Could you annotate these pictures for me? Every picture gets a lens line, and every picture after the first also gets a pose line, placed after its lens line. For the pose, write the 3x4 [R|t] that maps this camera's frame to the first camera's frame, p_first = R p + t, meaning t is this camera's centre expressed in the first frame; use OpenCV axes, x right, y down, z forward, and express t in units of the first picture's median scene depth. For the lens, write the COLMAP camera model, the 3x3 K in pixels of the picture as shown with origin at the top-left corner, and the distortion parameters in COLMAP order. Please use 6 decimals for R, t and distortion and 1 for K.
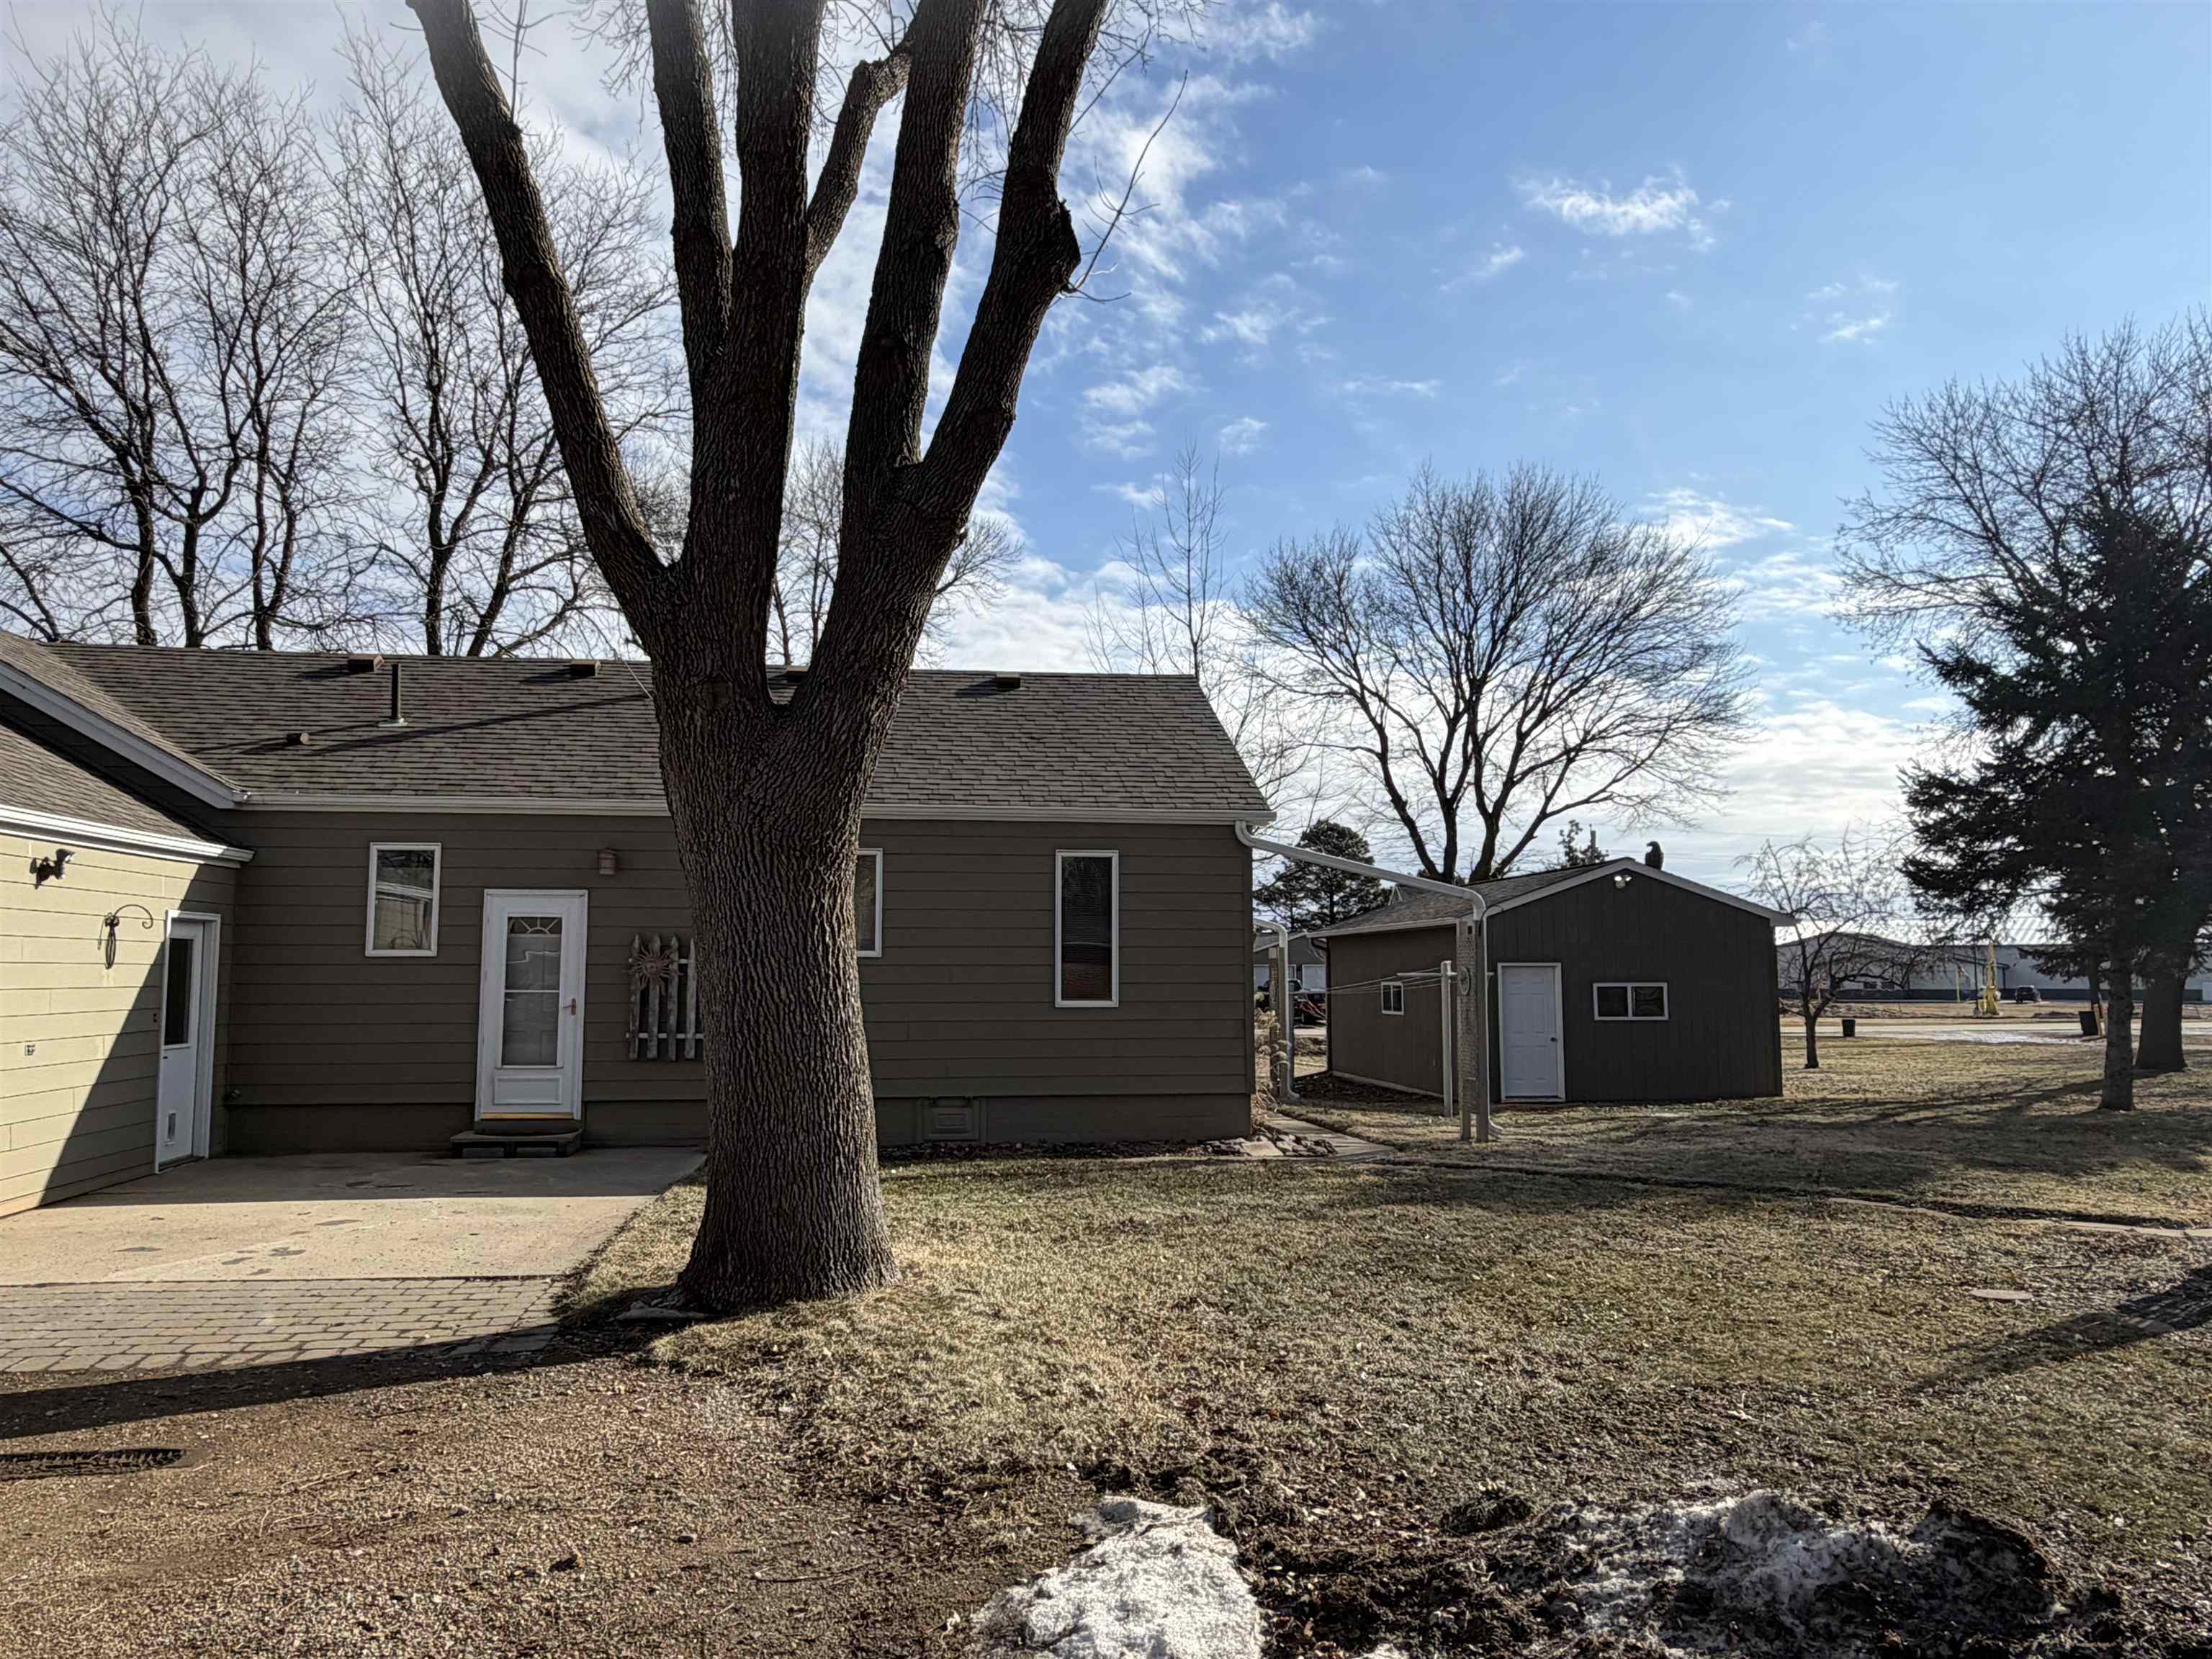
lens RADIAL K [[1541.2, 0, 1095.2], [0, 1541.2, 802.3], [0, 0, 1]] dist [0.045852, -0.052560]
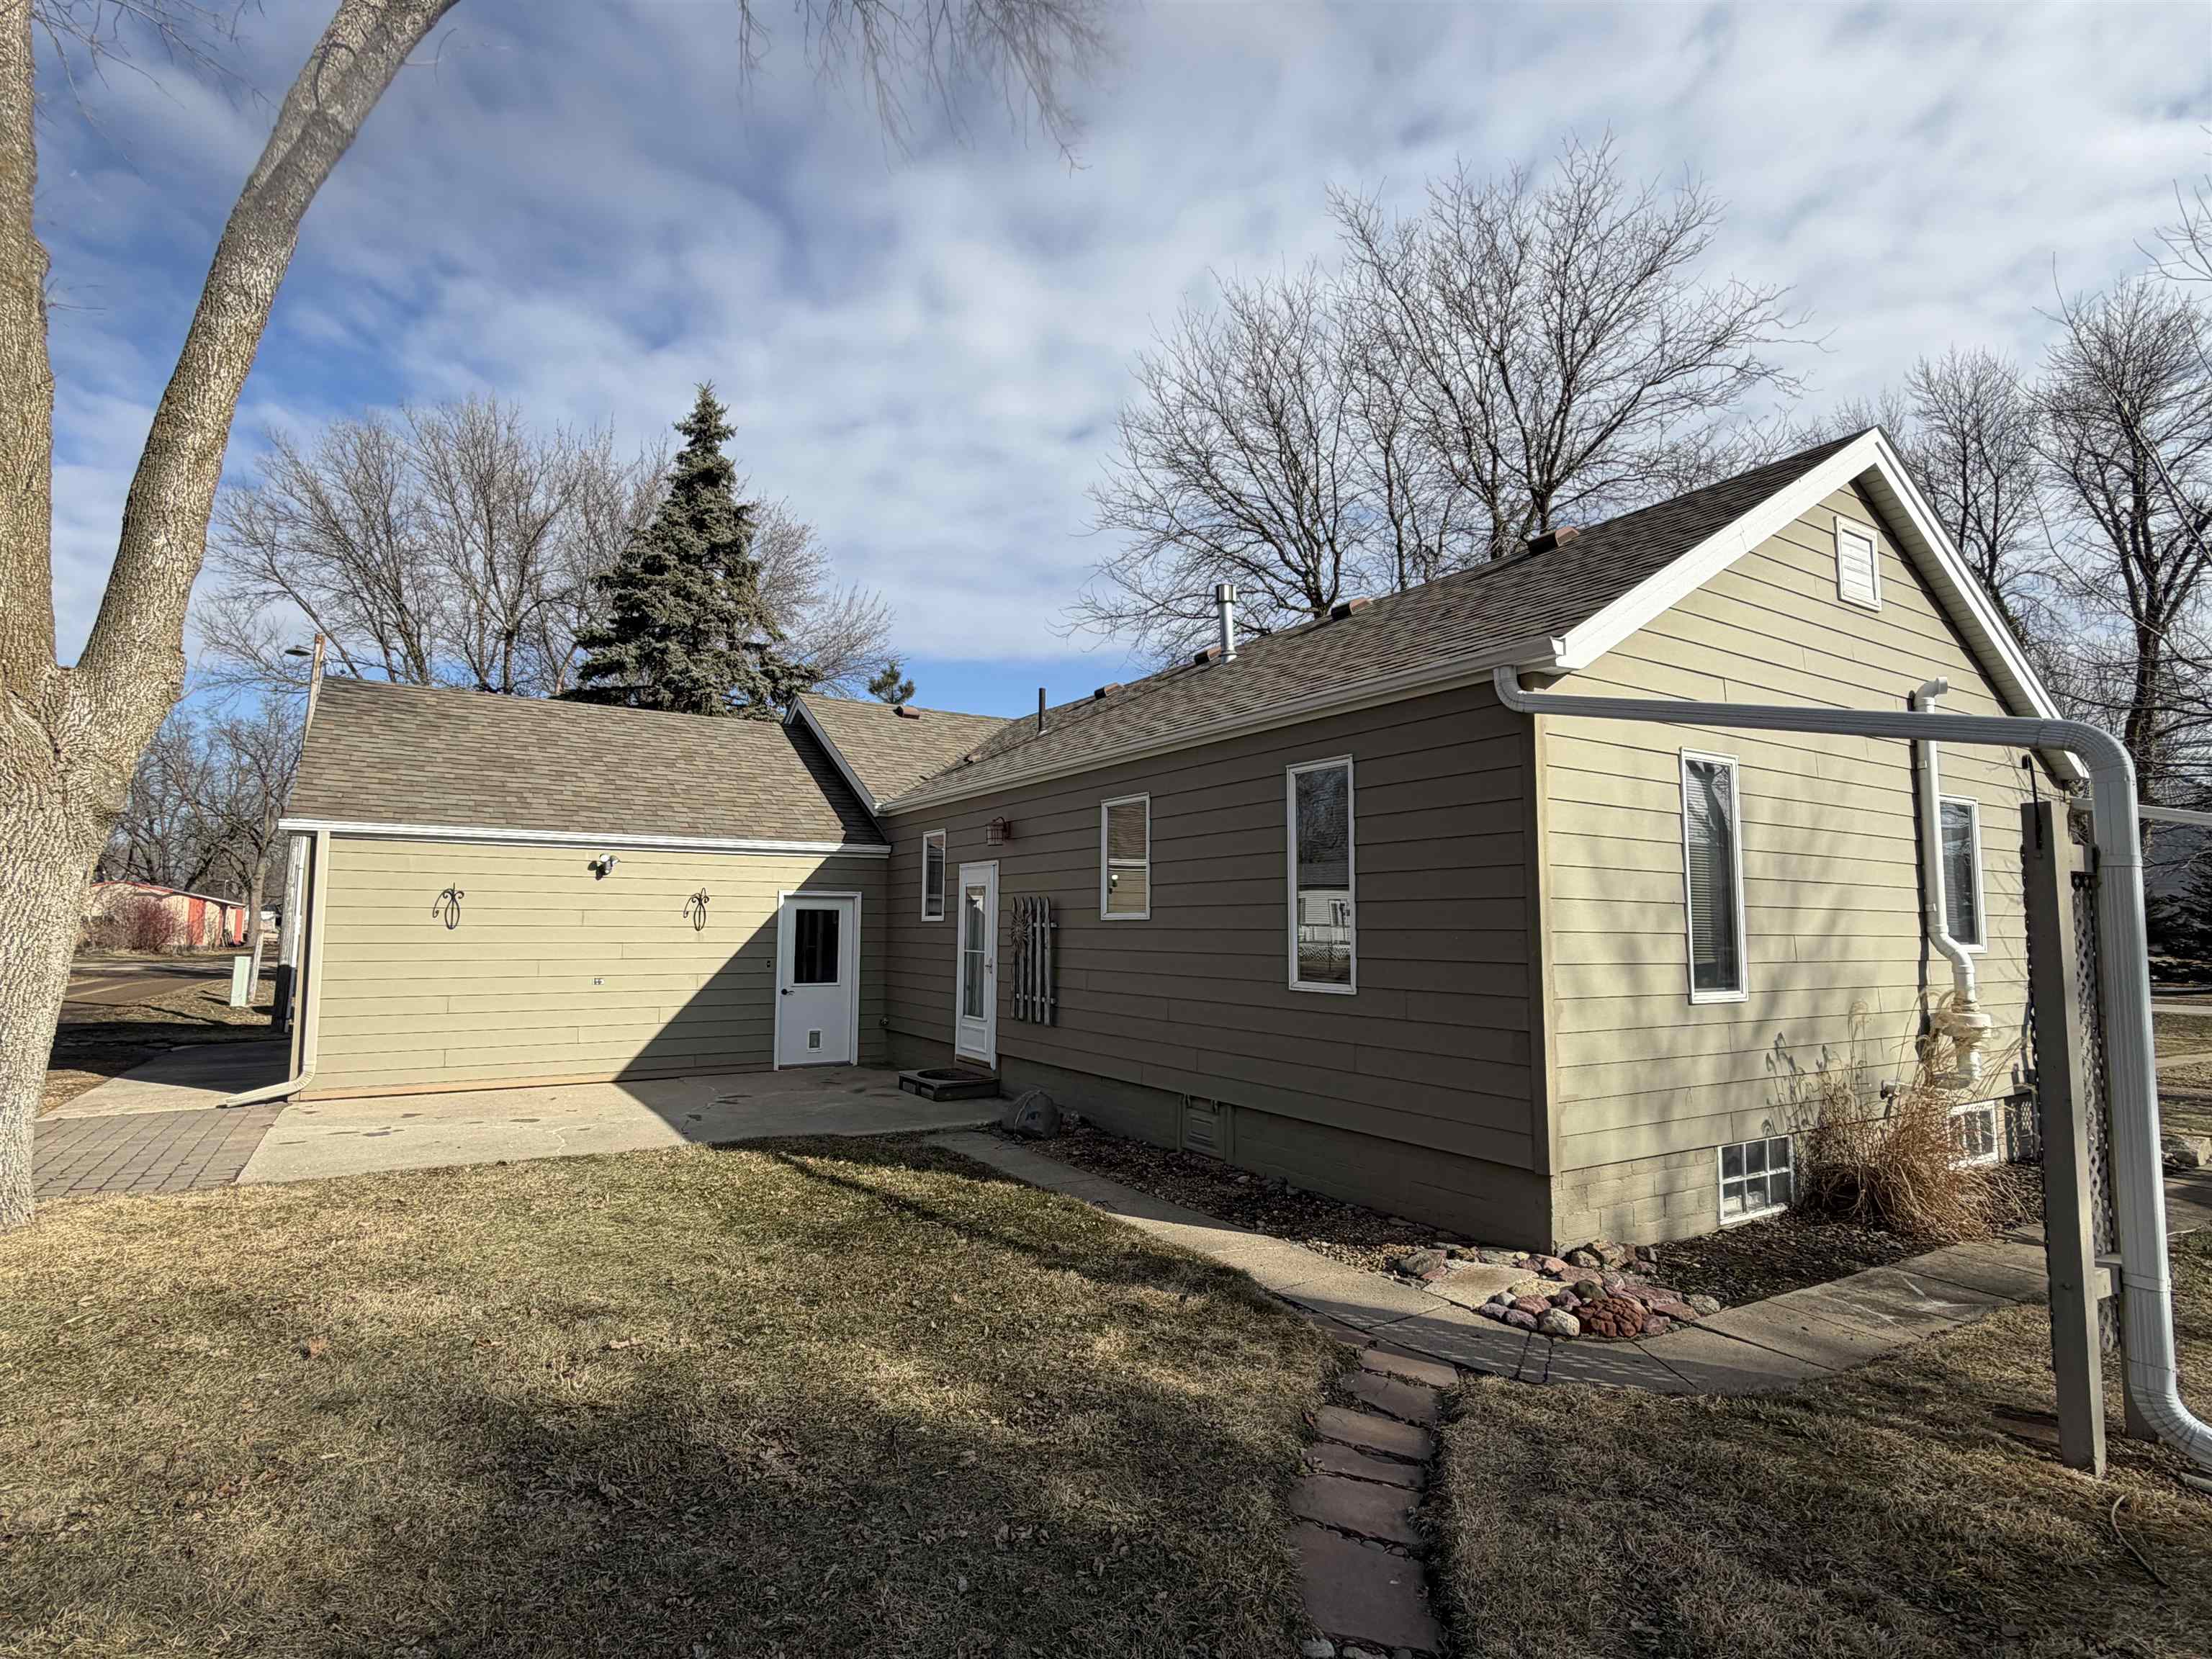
lens RADIAL K [[1100.8, 0, 1109.4], [0, 1100.8, 820.9], [0, 0, 1]] dist [-0.001685, -0.000057]
pose [[0.405324, -0.087992, -0.909928, 0.393264], [0.095972, 0.993952, -0.053367, 0.074059], [0.909121, -0.065696, 0.411318, 0.714839]]
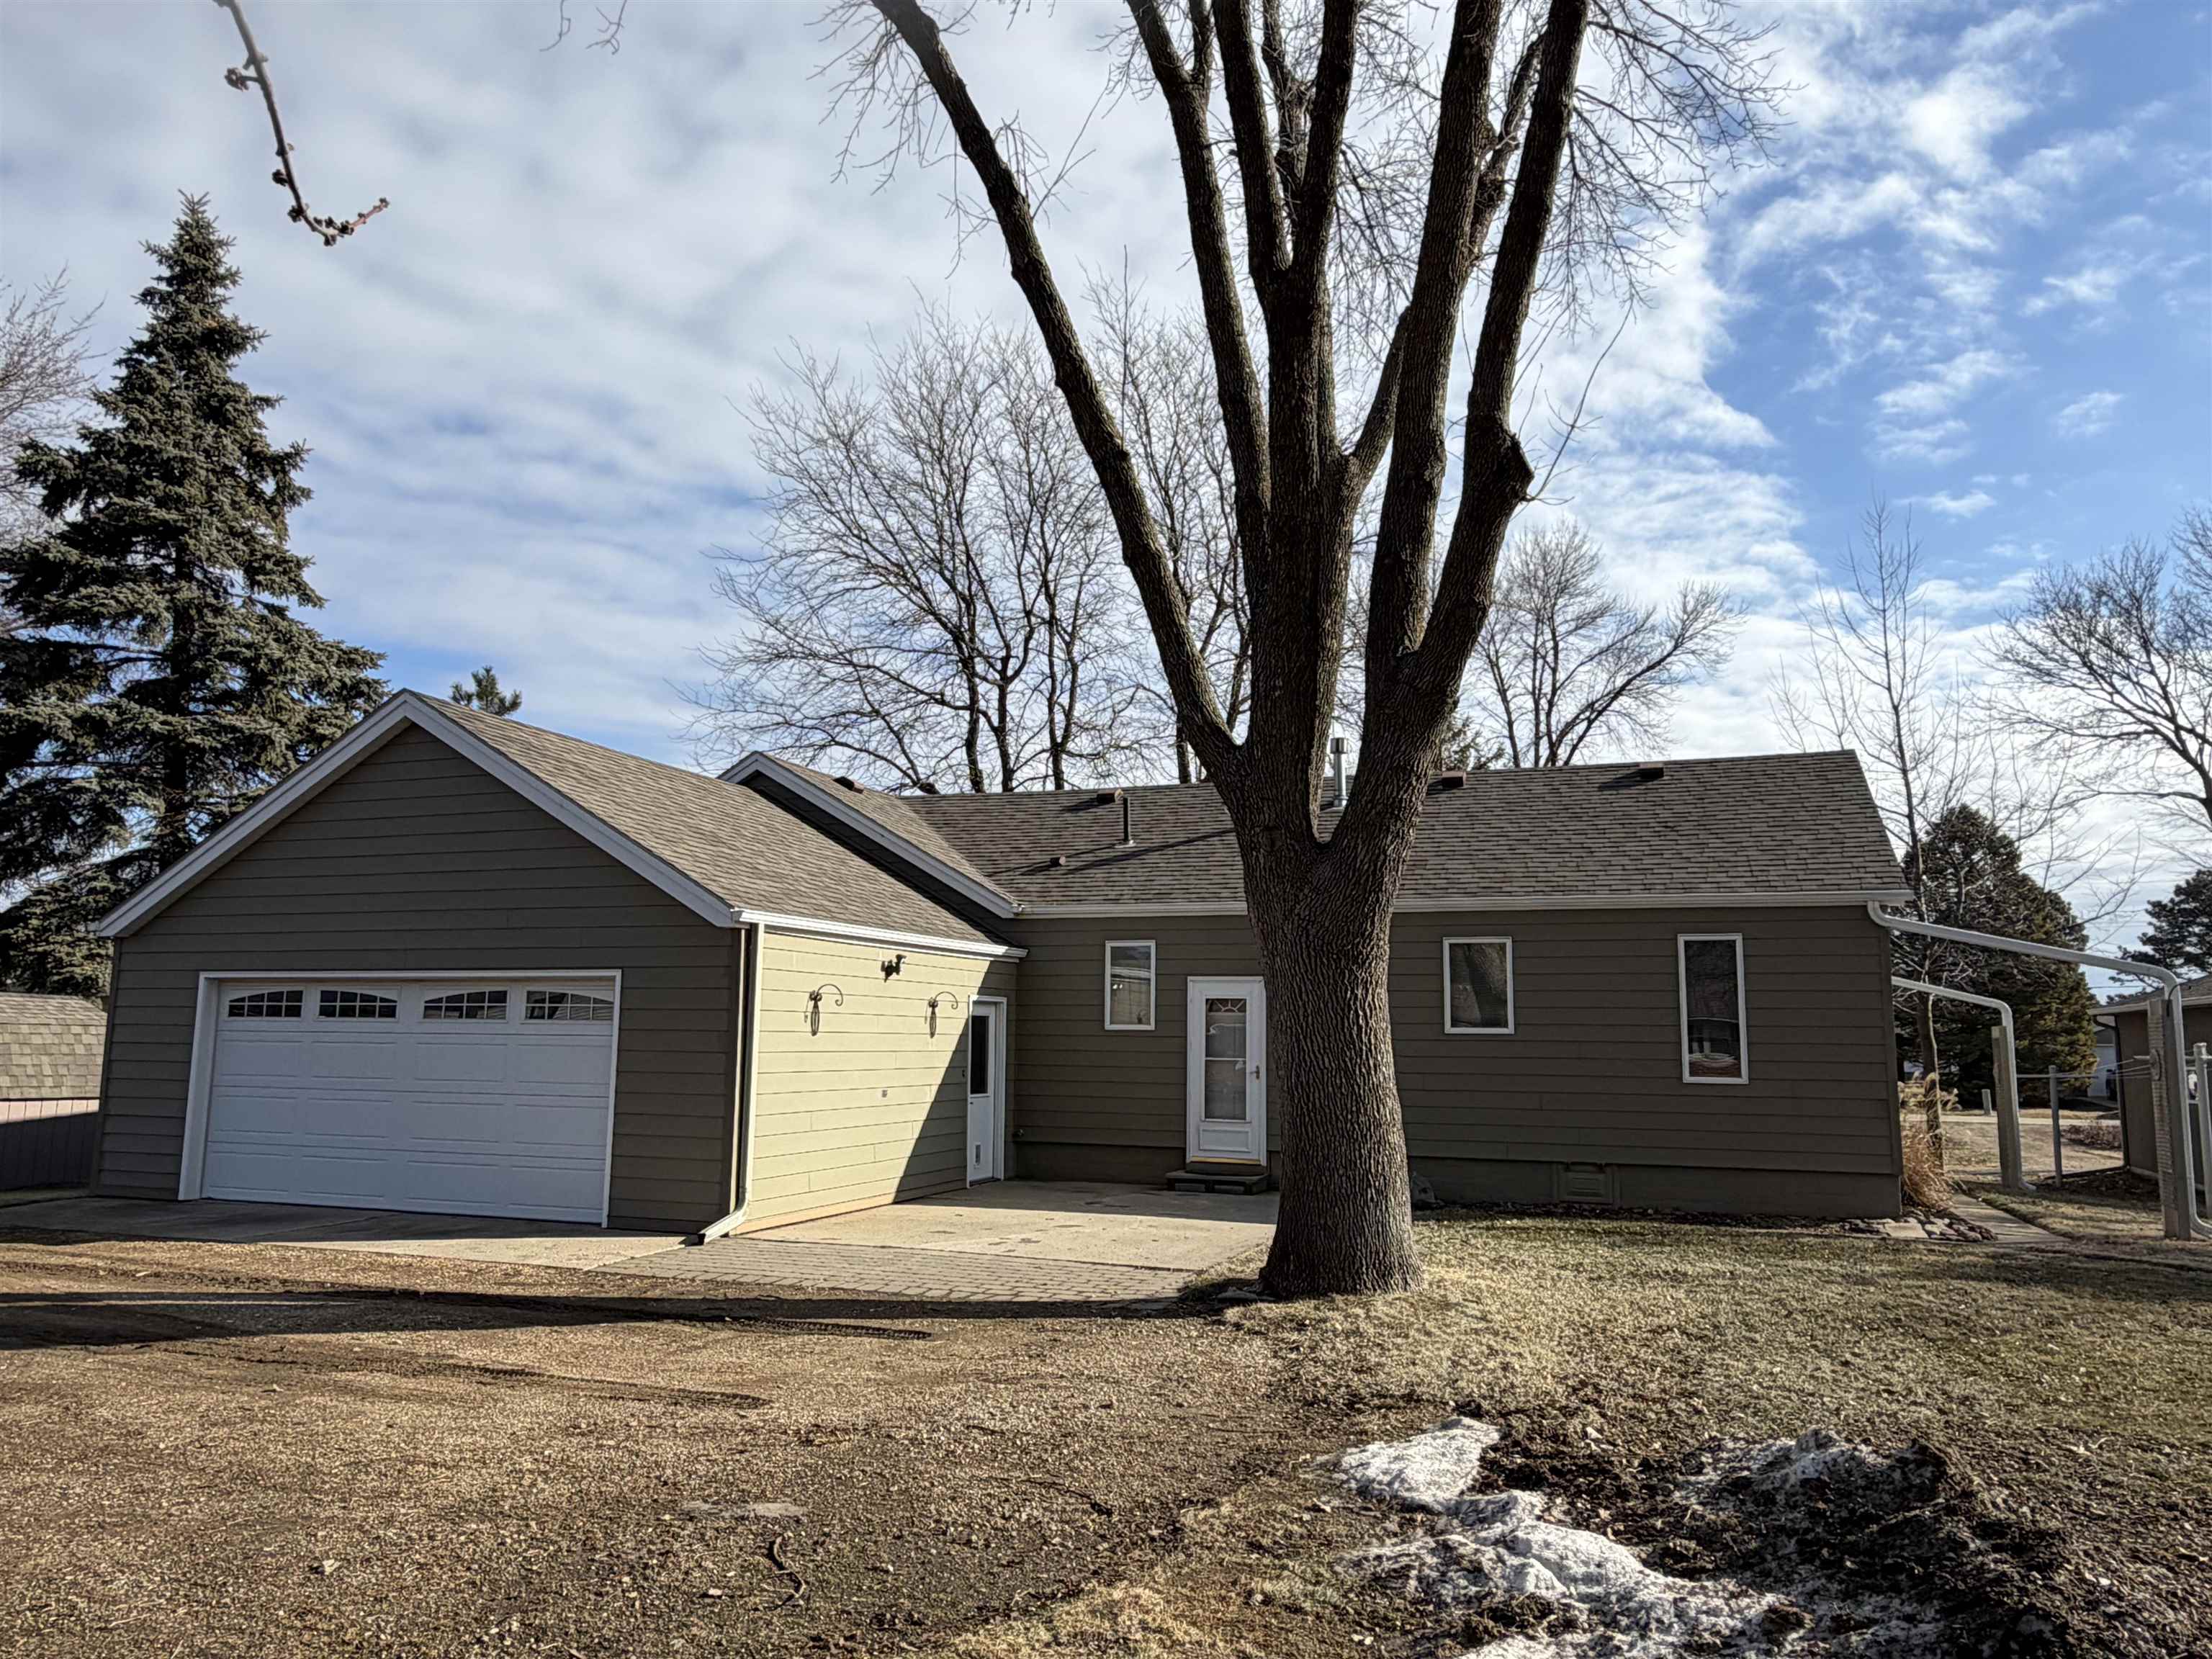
lens RADIAL K [[1541.2, 0, 1092.9], [0, 1541.2, 806.6], [0, 0, 1]] dist [0.045852, -0.052560]
pose [[0.880929, -0.062548, -0.469098, 0.126327], [0.042097, 0.997655, -0.053968, -0.016140], [0.471373, 0.027794, 0.881496, -0.132464]]
